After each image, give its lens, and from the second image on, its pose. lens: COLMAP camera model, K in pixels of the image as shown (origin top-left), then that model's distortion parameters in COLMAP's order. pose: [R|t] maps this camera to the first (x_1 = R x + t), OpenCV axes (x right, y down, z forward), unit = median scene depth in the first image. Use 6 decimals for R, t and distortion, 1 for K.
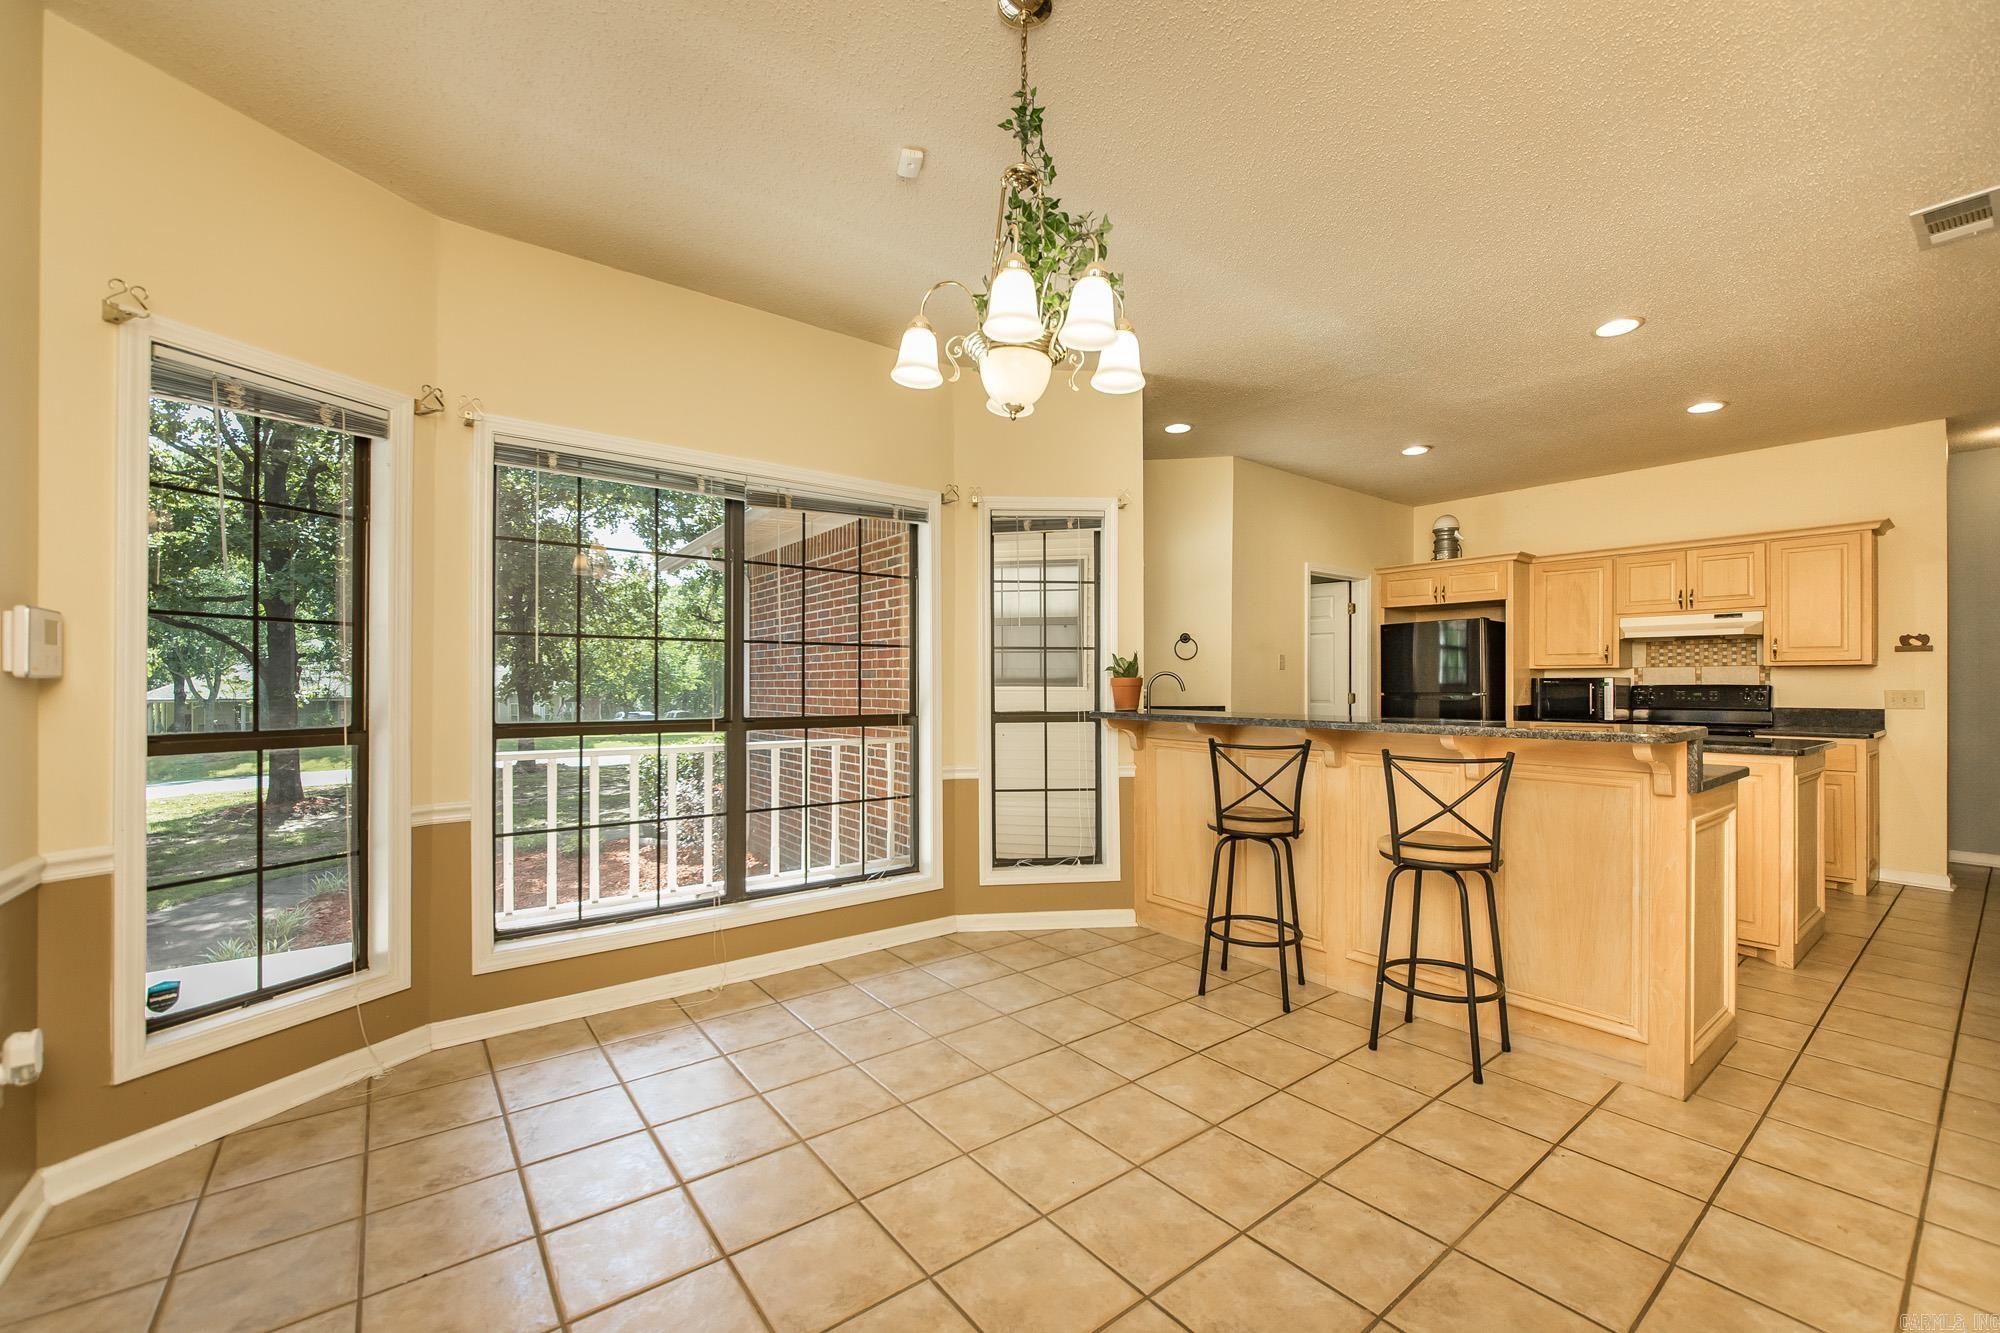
lens RADIAL K [[804.2, 0, 1002.8], [0, 804.2, 684.0], [0, 0, 1]] dist [-0.017146, 0.003052]
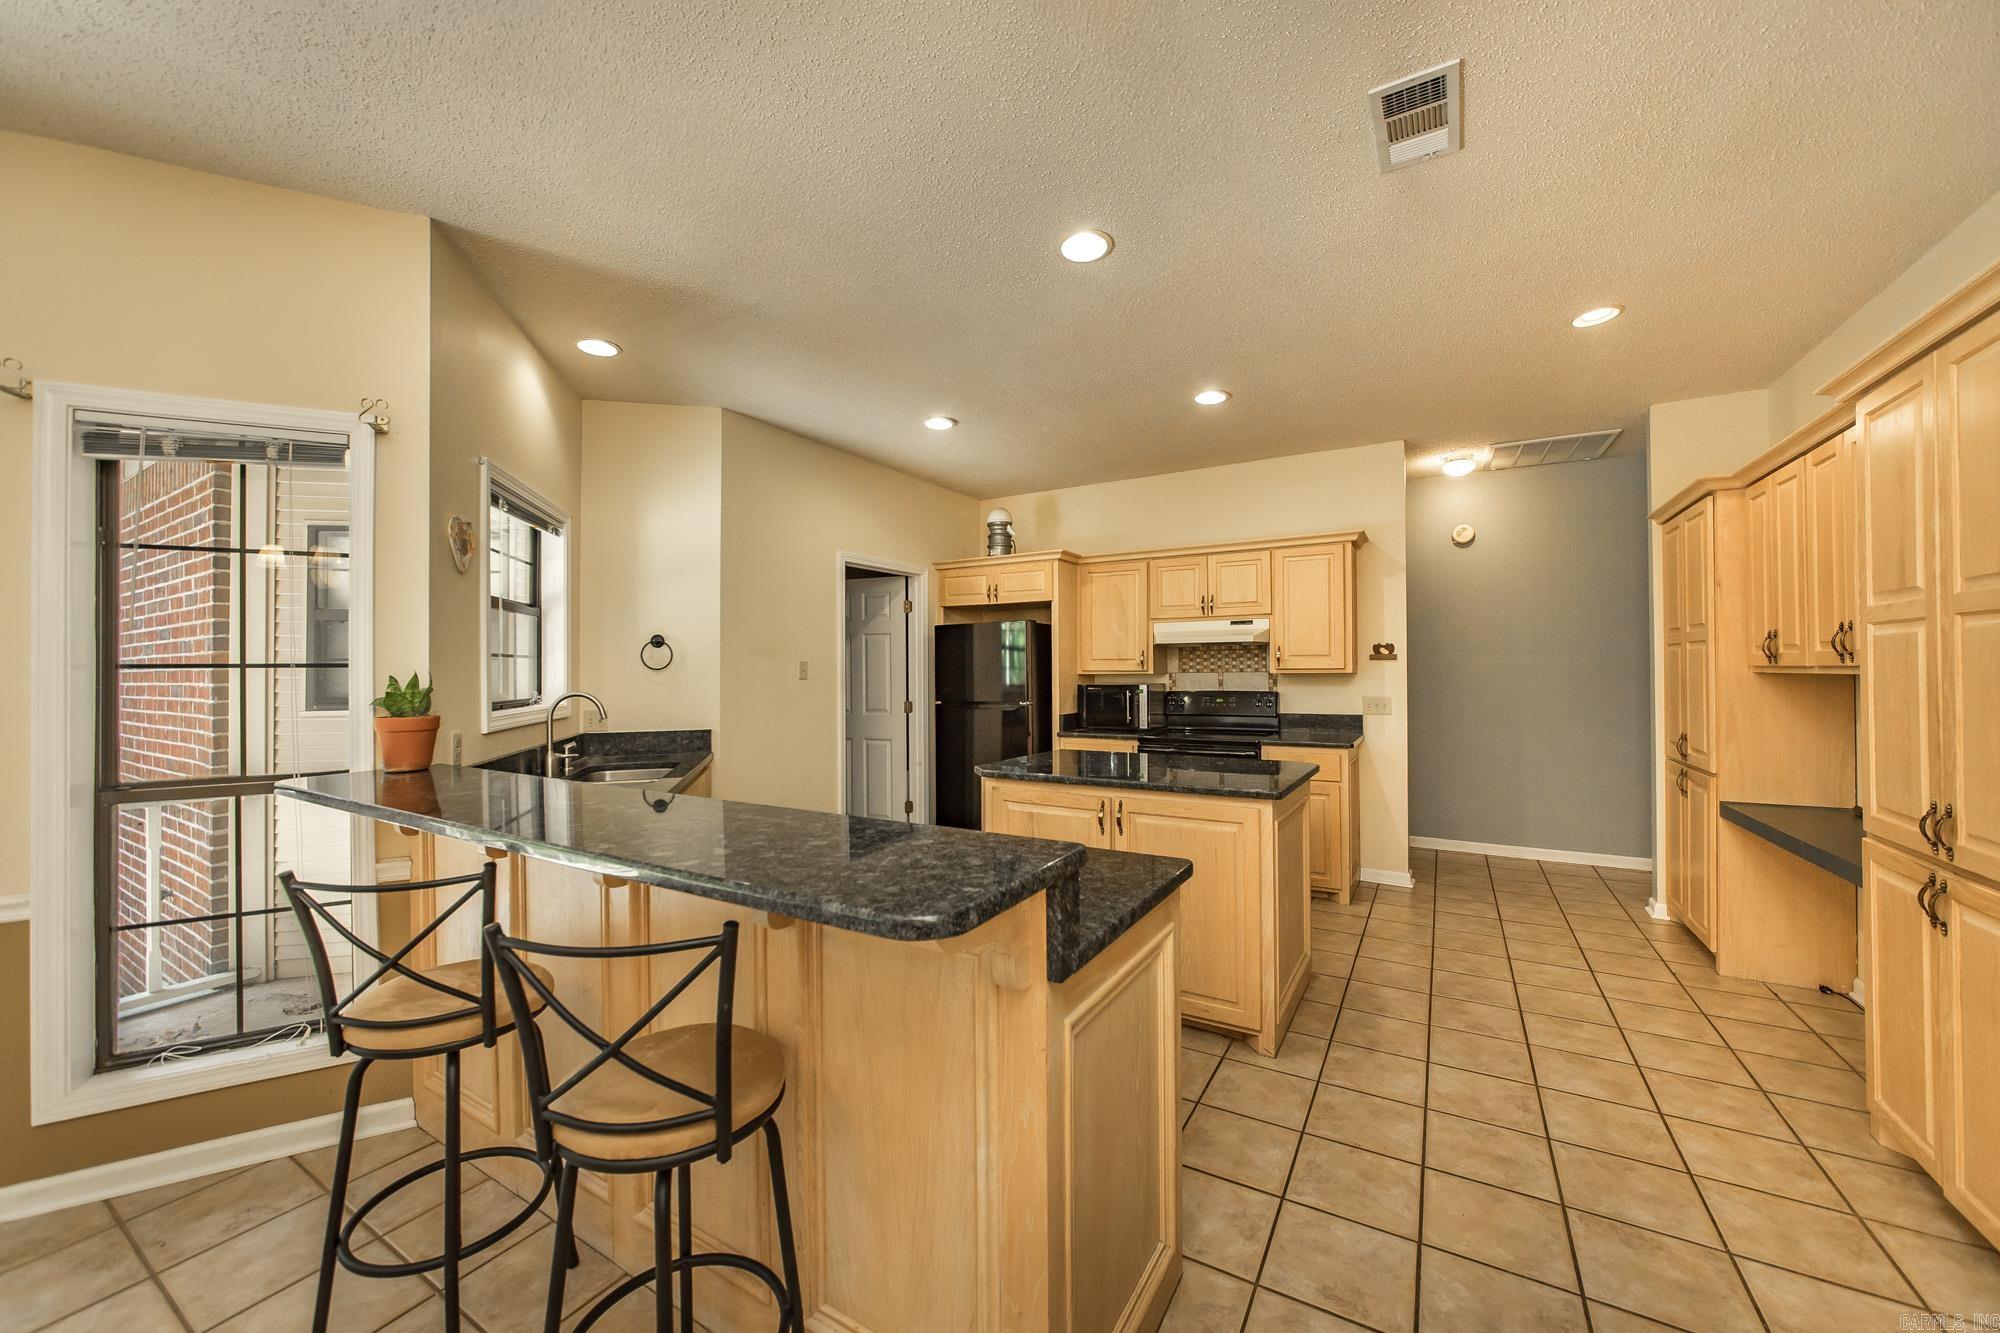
lens RADIAL K [[748.2, 0, 989.6], [0, 748.2, 666.7], [0, 0, 1]] dist [-0.004514, 0.001135]
pose [[0.933007, -0.006308, 0.359802, 0.279207], [0.008598, 0.999952, -0.004763, -0.028472], [-0.359754, 0.007538, 0.933017, 0.237842]]
